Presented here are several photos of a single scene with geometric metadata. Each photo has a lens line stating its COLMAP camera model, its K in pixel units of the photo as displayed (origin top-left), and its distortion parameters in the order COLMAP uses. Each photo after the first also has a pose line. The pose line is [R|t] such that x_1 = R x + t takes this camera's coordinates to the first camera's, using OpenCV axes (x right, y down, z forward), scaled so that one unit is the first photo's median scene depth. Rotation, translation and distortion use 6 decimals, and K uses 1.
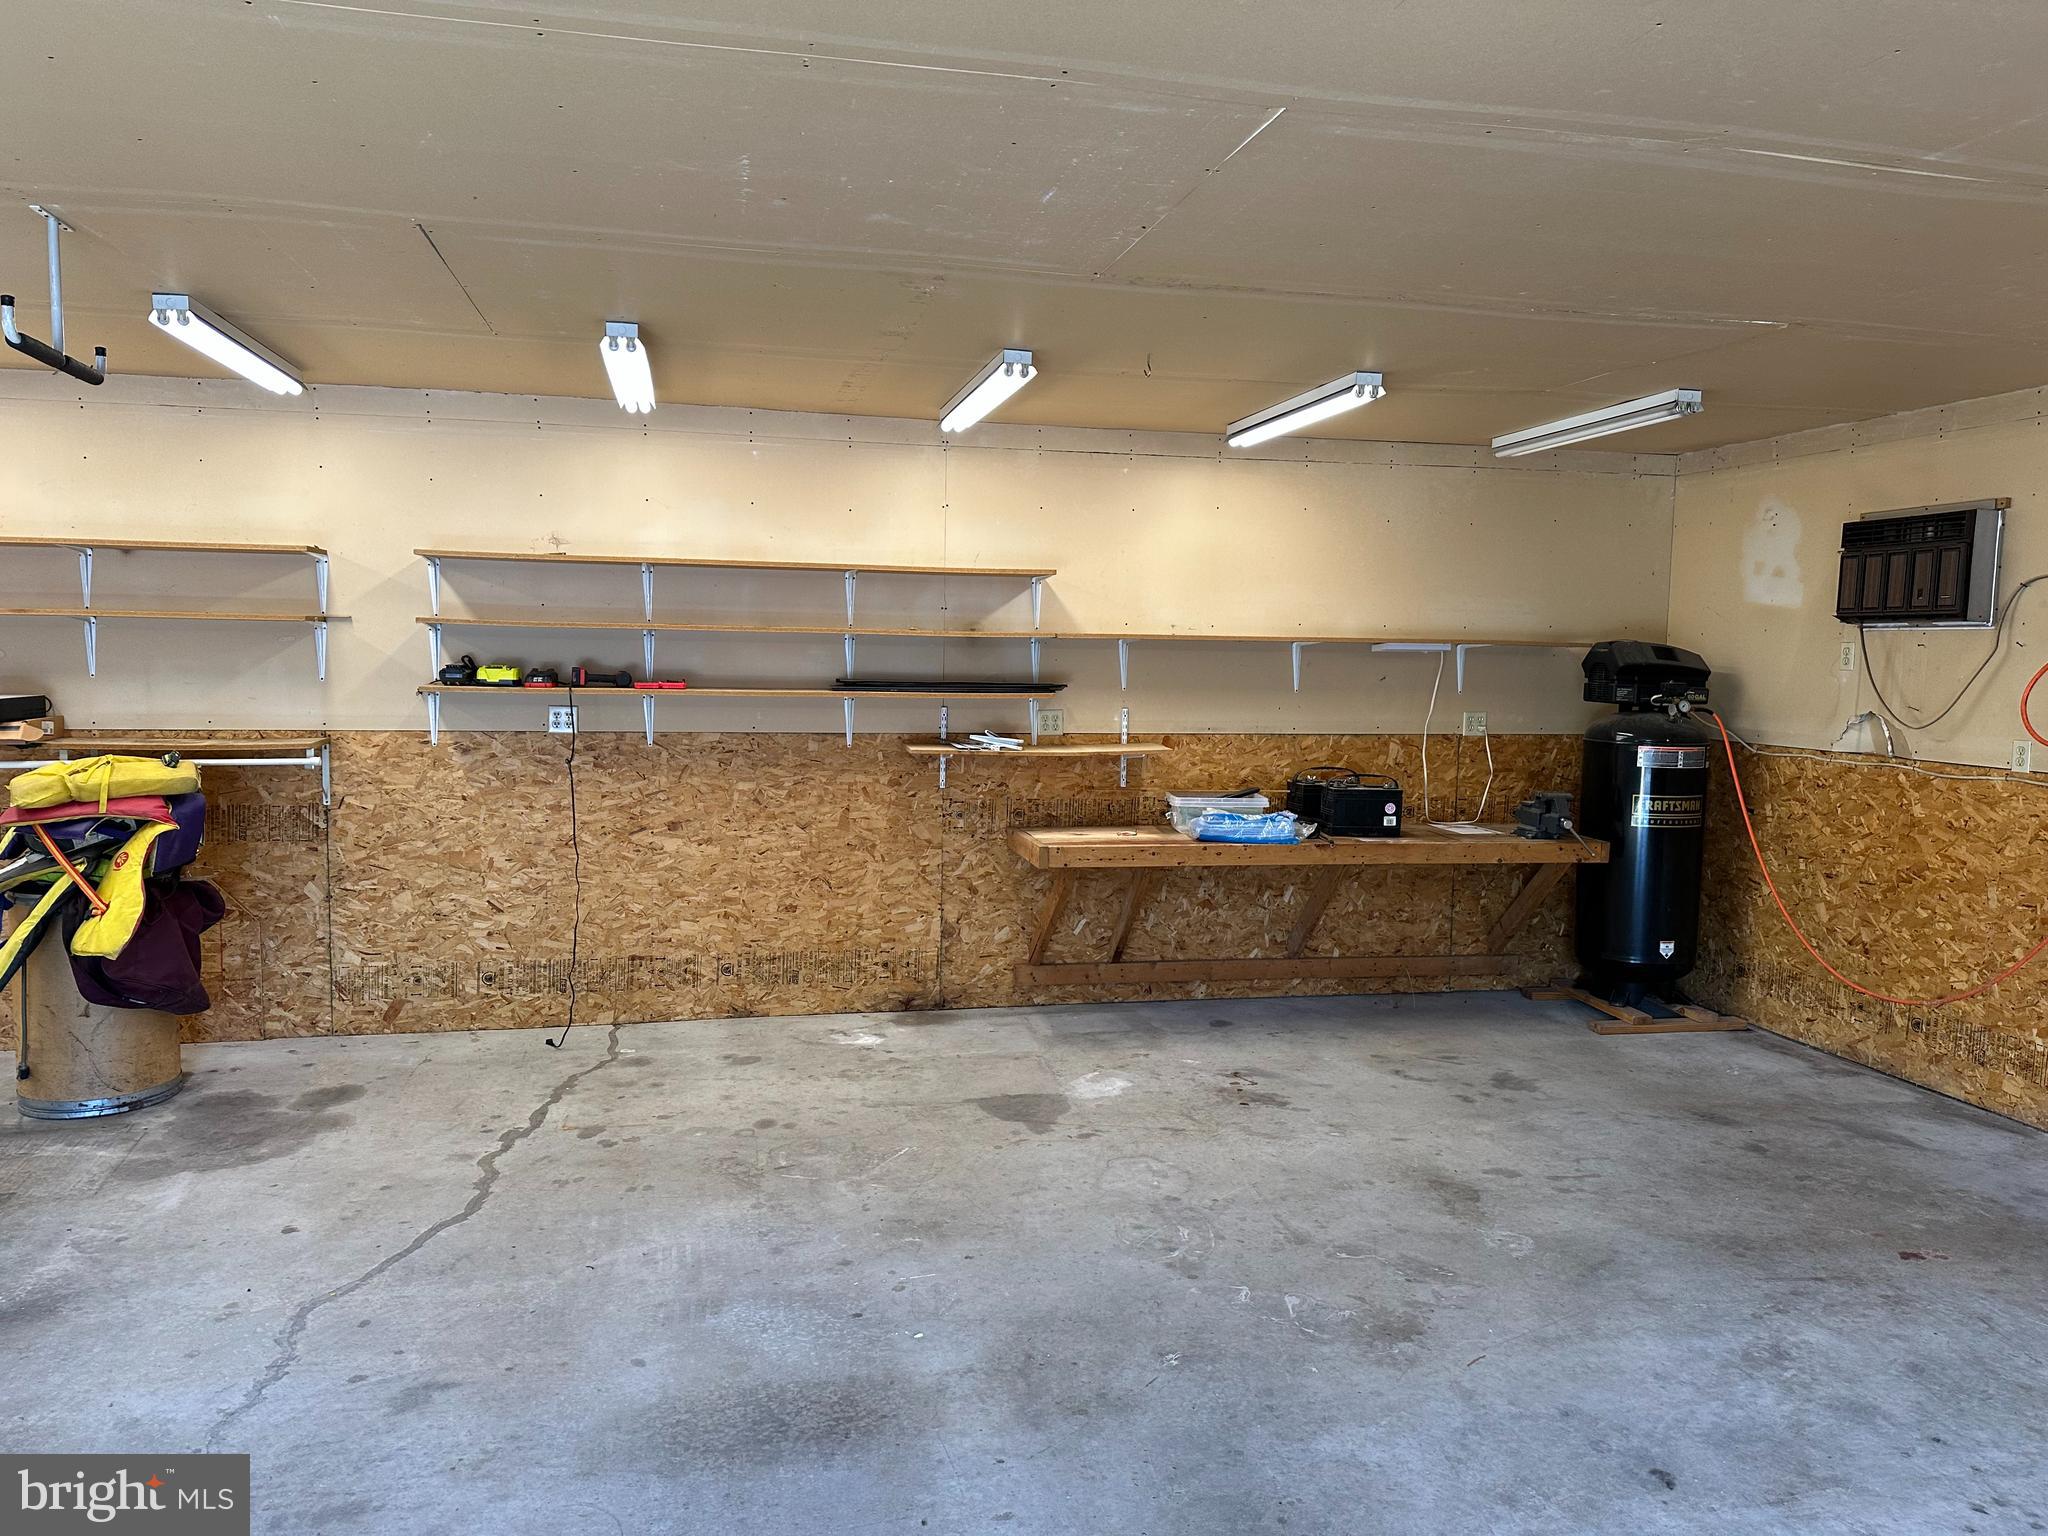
lens RADIAL K [[1434.8, 0, 1008.1], [0, 1434.8, 762.1], [0, 0, 1]] dist [0.051194, -0.066322]
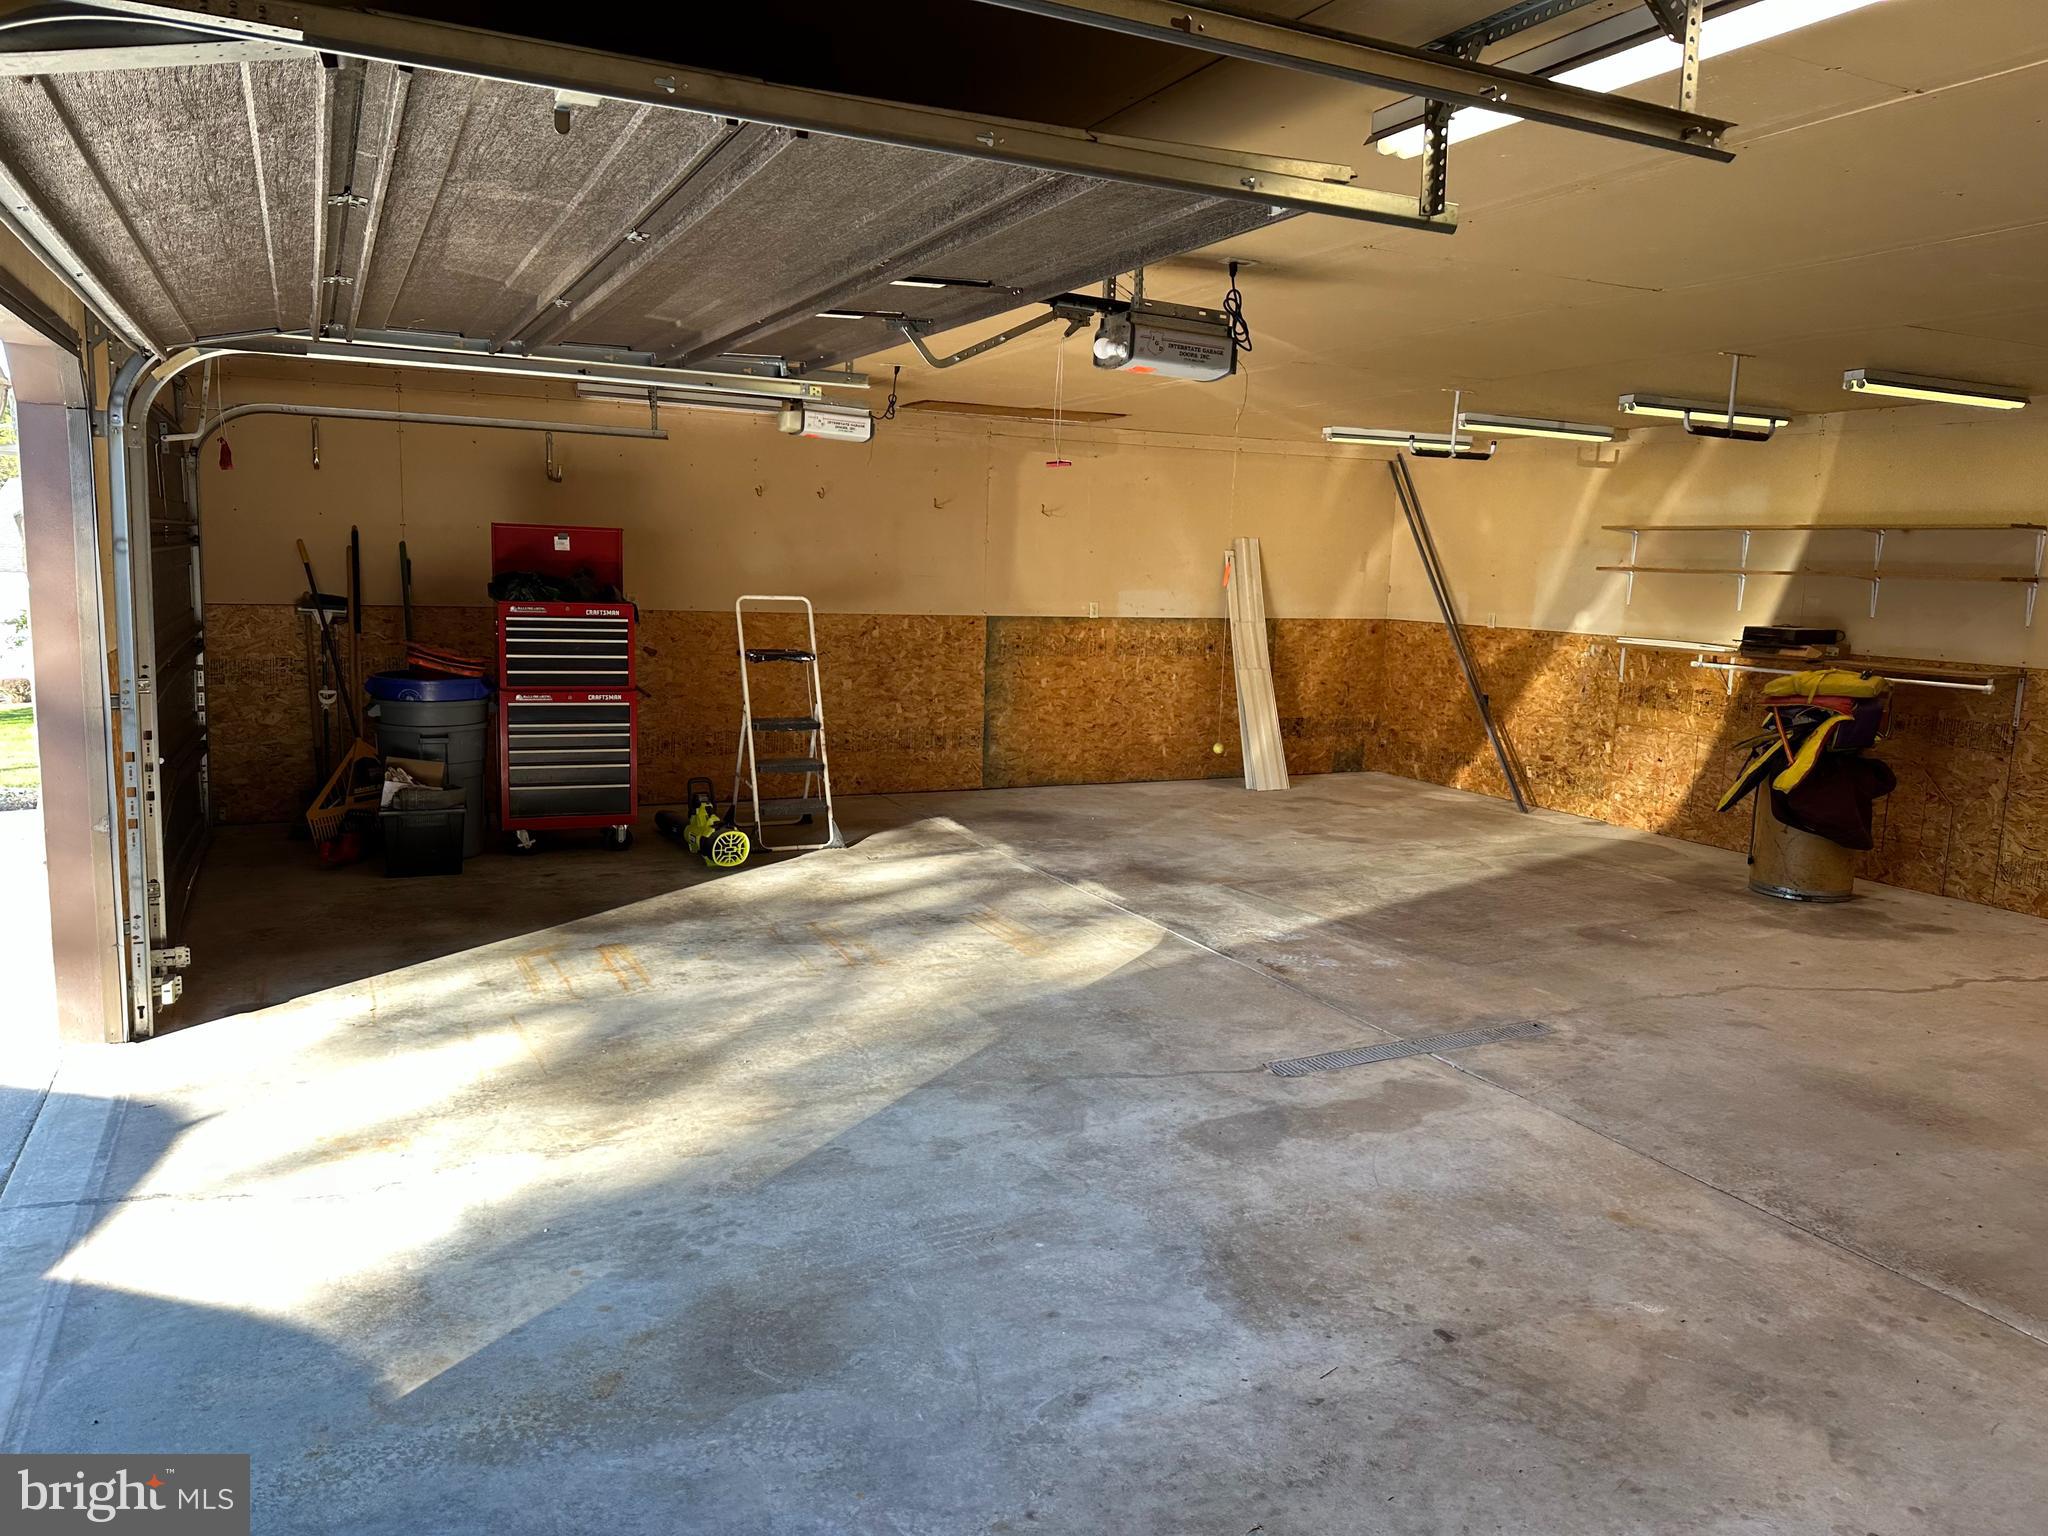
lens RADIAL K [[1434.8, 0, 1024.5], [0, 1434.8, 767.3], [0, 0, 1]] dist [0.051194, -0.066322]
pose [[0.241748, 0.130704, -0.961496, 0.110752], [-0.103588, 0.988700, 0.108357, 0.003504], [0.964794, 0.073405, 0.252556, -0.032645]]
